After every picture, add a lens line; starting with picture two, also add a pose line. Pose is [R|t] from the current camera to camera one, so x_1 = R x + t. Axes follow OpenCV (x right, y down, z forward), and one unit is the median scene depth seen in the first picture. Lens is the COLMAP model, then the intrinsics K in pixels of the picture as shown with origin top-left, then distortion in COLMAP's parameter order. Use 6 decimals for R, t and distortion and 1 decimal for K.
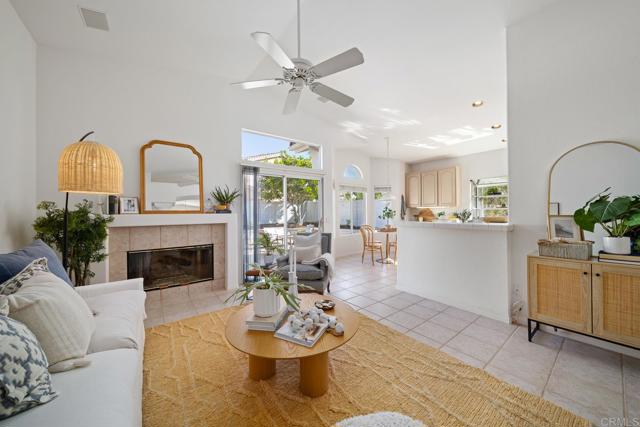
lens RADIAL K [[226.0, 0, 323.4], [0, 226.0, 212.6], [0, 0, 1]] dist [0.000572, -0.000087]
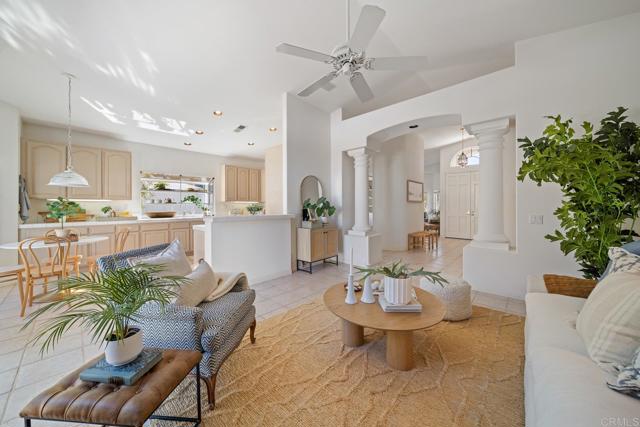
lens RADIAL K [[225.8, 0, 320.6], [0, 225.8, 206.1], [0, 0, 1]] dist [0.000360, 0.000000]
pose [[-0.163822, 0.006703, 0.986467, -0.358135], [0.001807, 0.999977, -0.006495, 0.001301], [-0.986488, 0.000718, -0.163831, 0.442913]]
